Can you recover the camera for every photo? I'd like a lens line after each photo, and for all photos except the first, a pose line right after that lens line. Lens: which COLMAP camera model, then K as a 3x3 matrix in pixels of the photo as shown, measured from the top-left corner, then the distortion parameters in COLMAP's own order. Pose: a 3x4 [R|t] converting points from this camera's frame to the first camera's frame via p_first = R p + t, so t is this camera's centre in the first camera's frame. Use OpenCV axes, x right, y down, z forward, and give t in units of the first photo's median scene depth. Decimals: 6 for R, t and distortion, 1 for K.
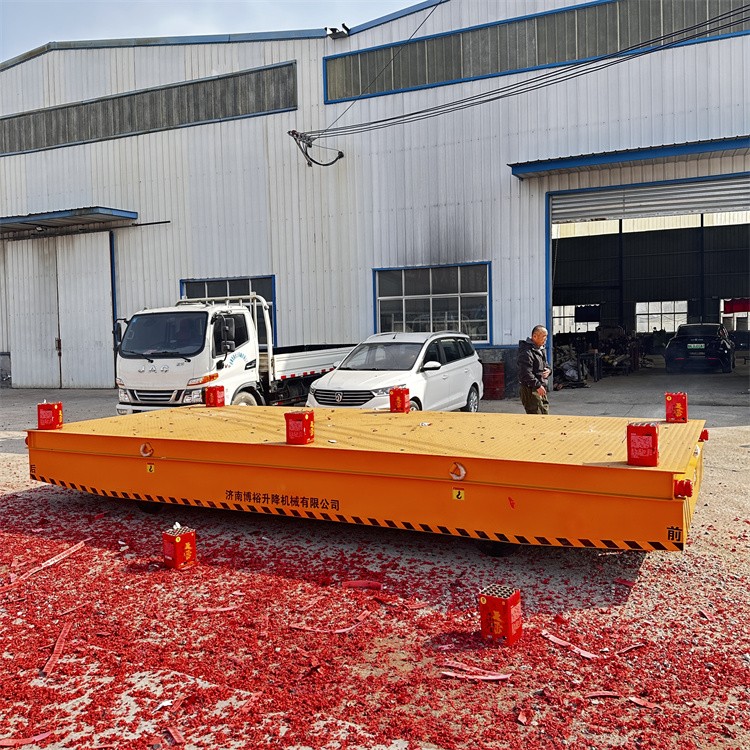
lens RADIAL K [[697.5, 0, 380.0], [0, 697.5, 368.3], [0, 0, 1]] dist [0.167062, -0.322977]
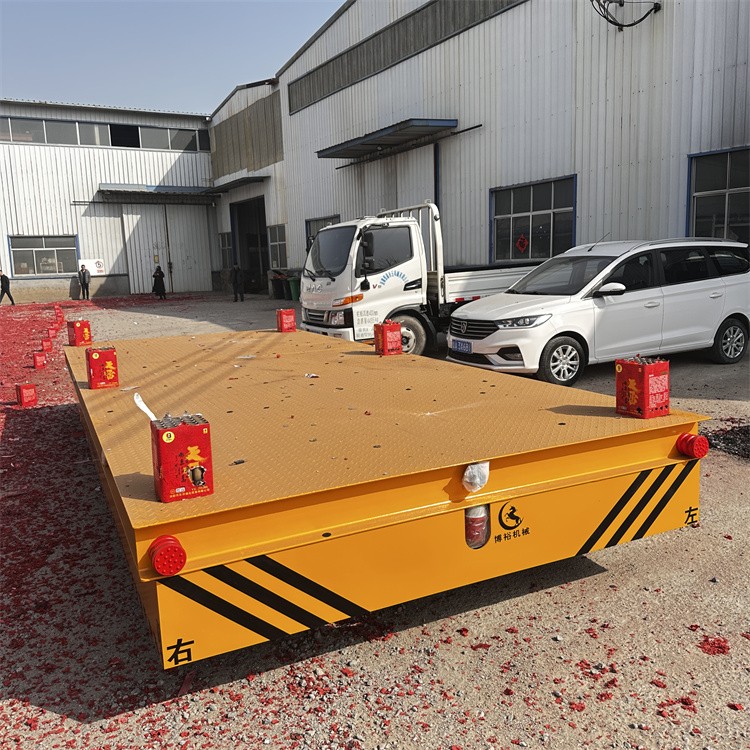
lens RADIAL K [[697.5, 0, 380.0], [0, 697.5, 368.3], [0, 0, 1]] dist [0.167062, -0.322977]
pose [[0.797005, 0.086437, -0.597756, 0.217191], [-0.011833, 0.991751, 0.127632, -0.008630], [0.603857, -0.094650, 0.791453, 0.179112]]
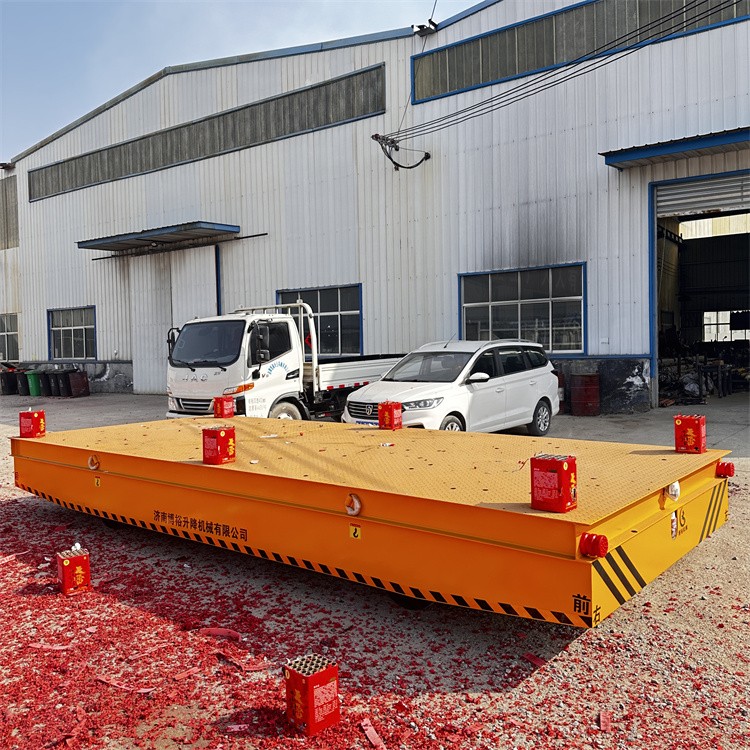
lens RADIAL K [[697.4, 0, 369.4], [0, 697.4, 375.1], [0, 0, 1]] dist [0.156111, -0.290420]
pose [[0.974326, 0.009809, -0.224929, 0.092848], [-0.010664, 0.999940, -0.002586, -0.001863], [0.224890, 0.004918, 0.974372, 0.054058]]
